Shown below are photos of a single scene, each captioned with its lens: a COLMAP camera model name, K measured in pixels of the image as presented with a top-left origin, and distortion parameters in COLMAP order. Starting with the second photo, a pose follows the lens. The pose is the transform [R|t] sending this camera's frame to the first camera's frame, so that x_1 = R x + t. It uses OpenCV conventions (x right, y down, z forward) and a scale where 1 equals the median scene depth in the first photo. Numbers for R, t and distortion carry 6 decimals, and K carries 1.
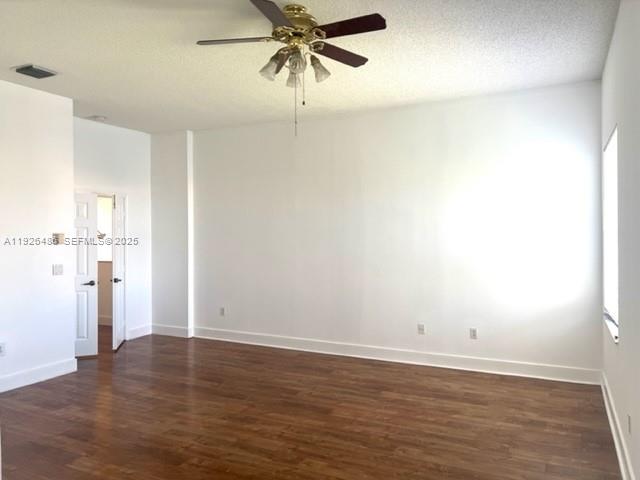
lens RADIAL K [[491.4, 0, 326.4], [0, 491.4, 235.8], [0, 0, 1]] dist [0.070739, -0.073696]
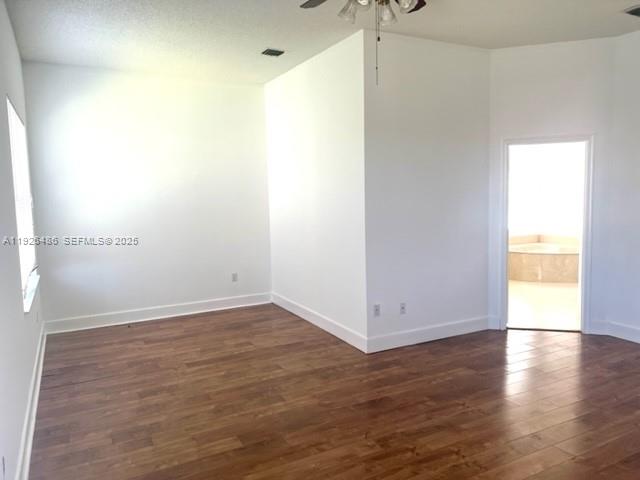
lens RADIAL K [[491.4, 0, 325.8], [0, 491.4, 235.7], [0, 0, 1]] dist [0.070739, -0.073696]
pose [[-0.591476, 0.091219, -0.801146, 0.539776], [0.015394, 0.994677, 0.101889, -0.021314], [0.806175, 0.047933, -0.589732, 1.096897]]
